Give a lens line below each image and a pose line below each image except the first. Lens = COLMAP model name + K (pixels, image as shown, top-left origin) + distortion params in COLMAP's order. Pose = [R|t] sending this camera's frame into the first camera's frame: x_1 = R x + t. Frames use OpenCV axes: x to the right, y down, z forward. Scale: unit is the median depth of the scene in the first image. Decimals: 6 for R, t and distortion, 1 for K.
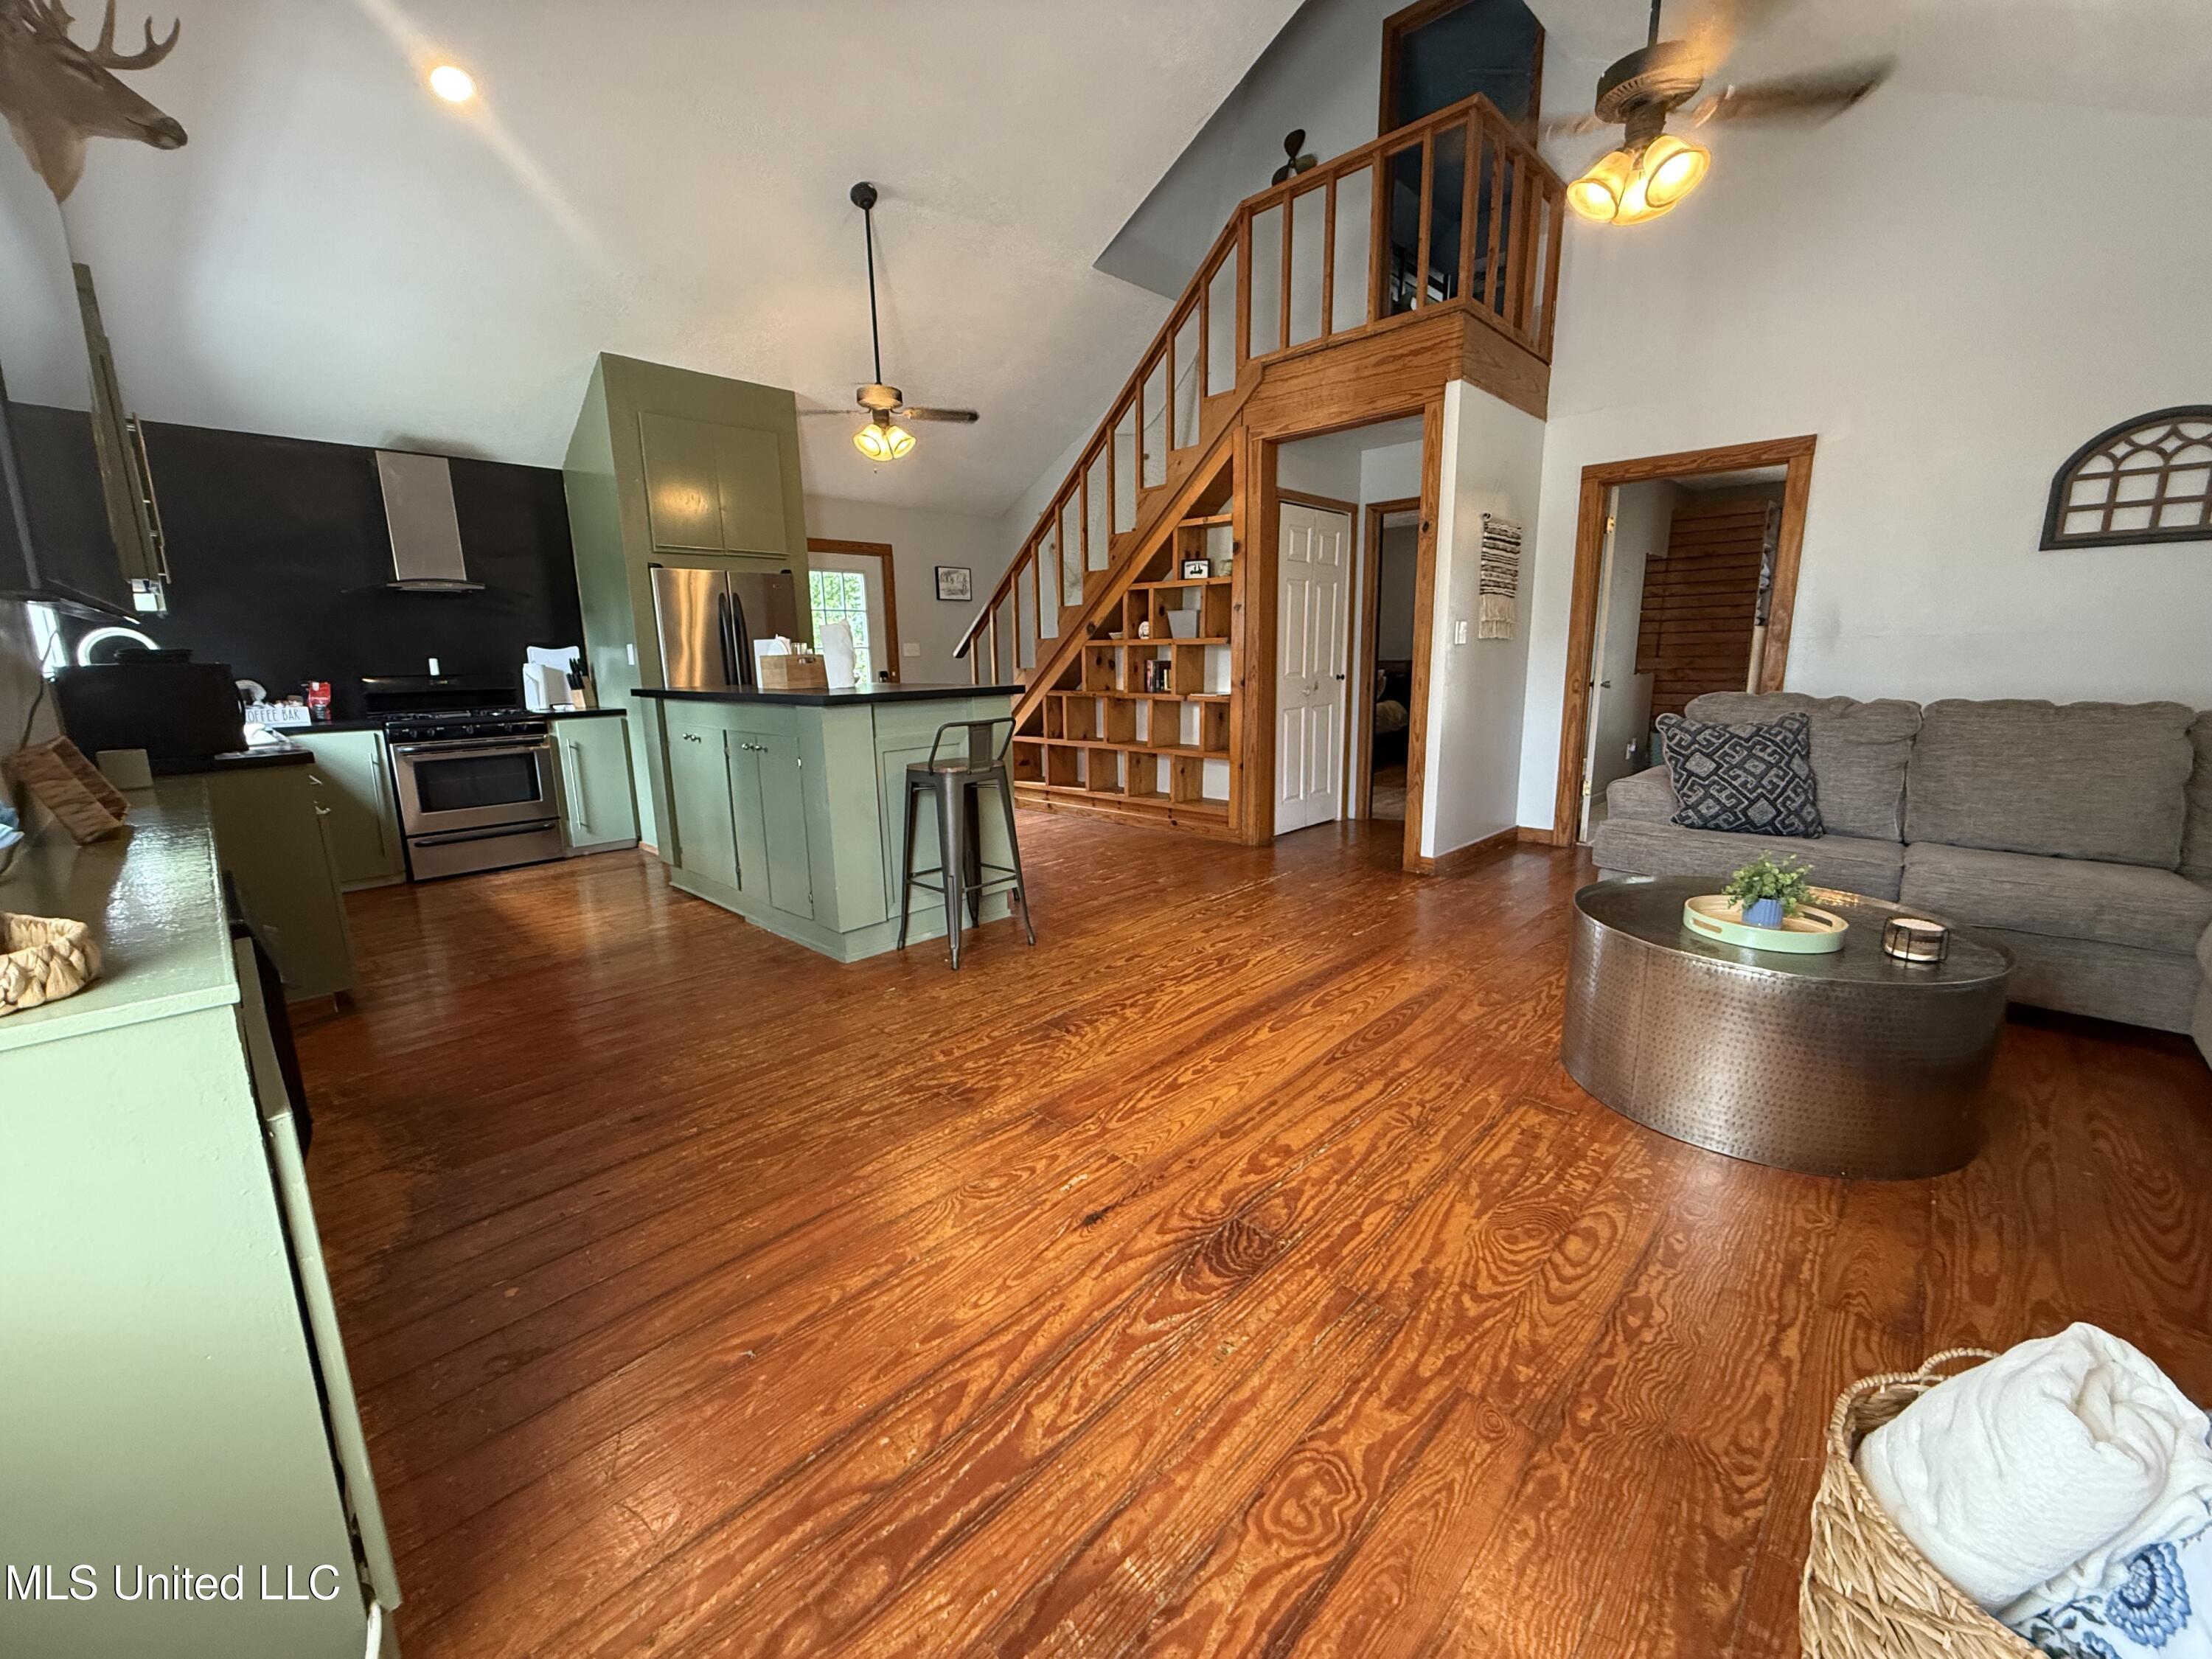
lens RADIAL K [[871.4, 0, 1102.3], [0, 871.4, 826.6], [0, 0, 1]] dist [0.001584, 0.000446]
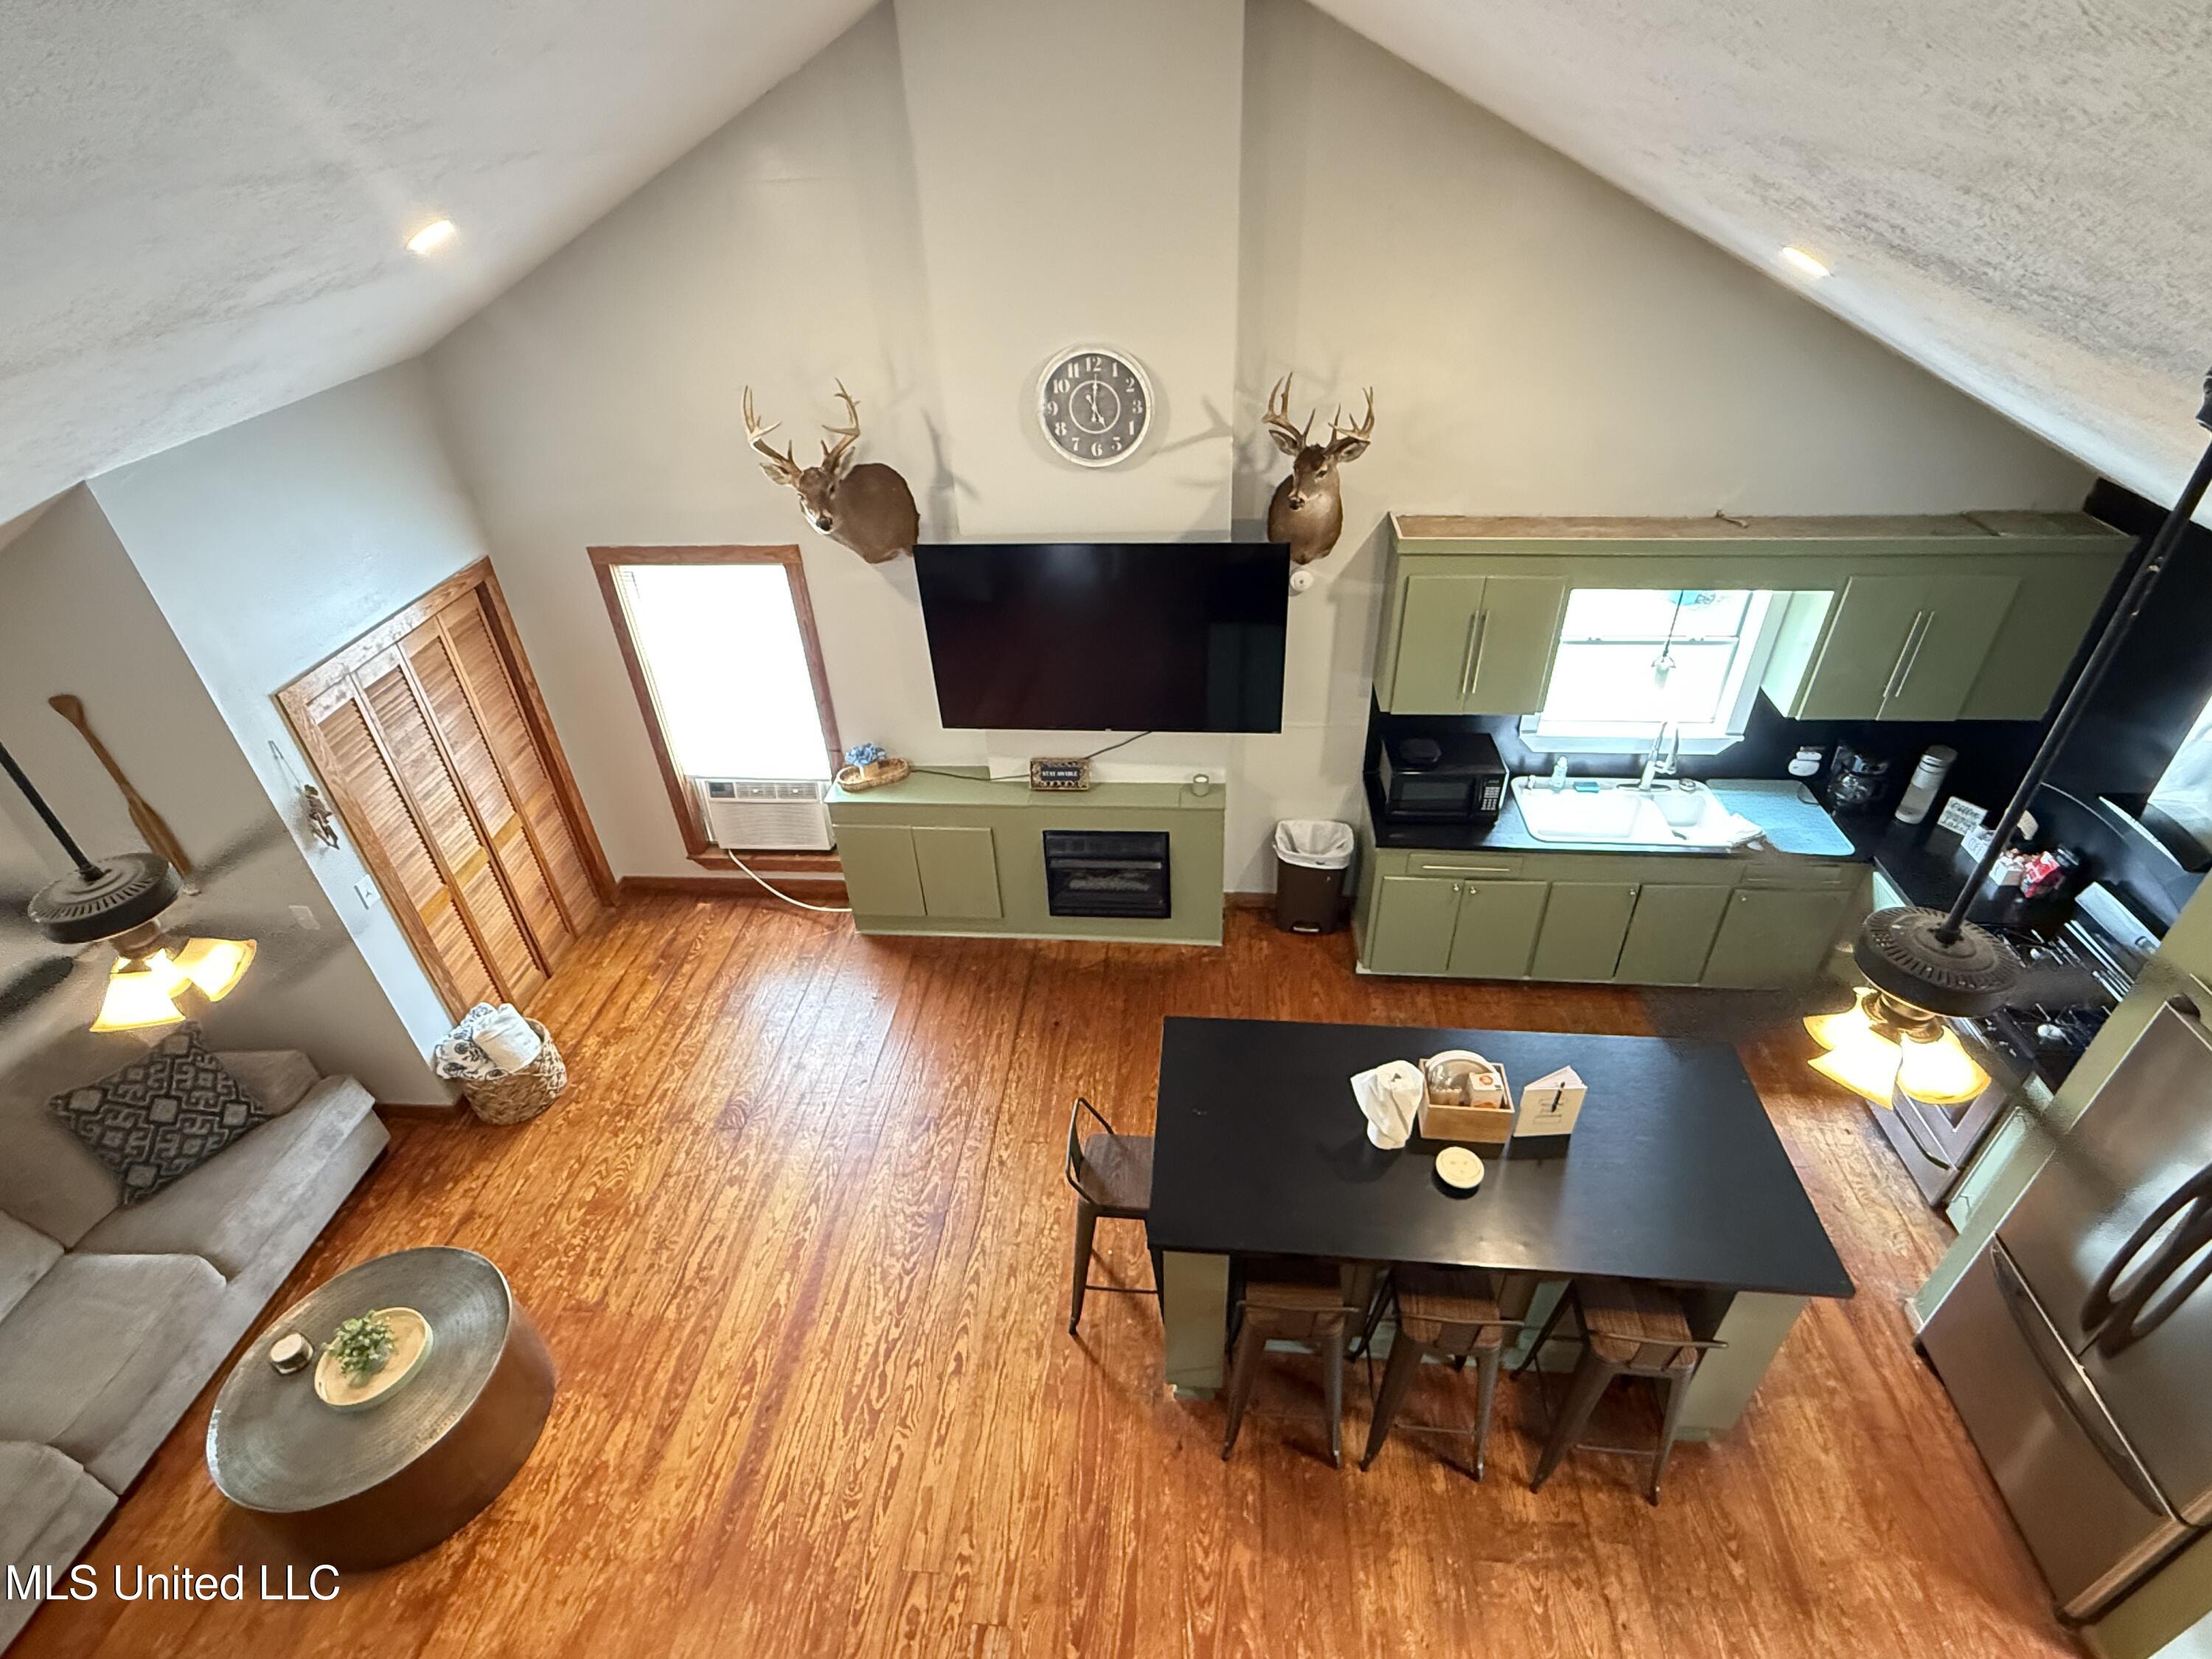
lens RADIAL K [[1092.4, 0, 1112.1], [0, 1092.4, 827.3], [0, 0, 1]] dist [-0.001114, 0.000069]
pose [[-0.773485, 0.405051, -0.487499, 0.290179], [-0.074948, 0.705303, 0.704933, -1.304003], [0.629368, 0.581792, -0.515183, 1.599291]]
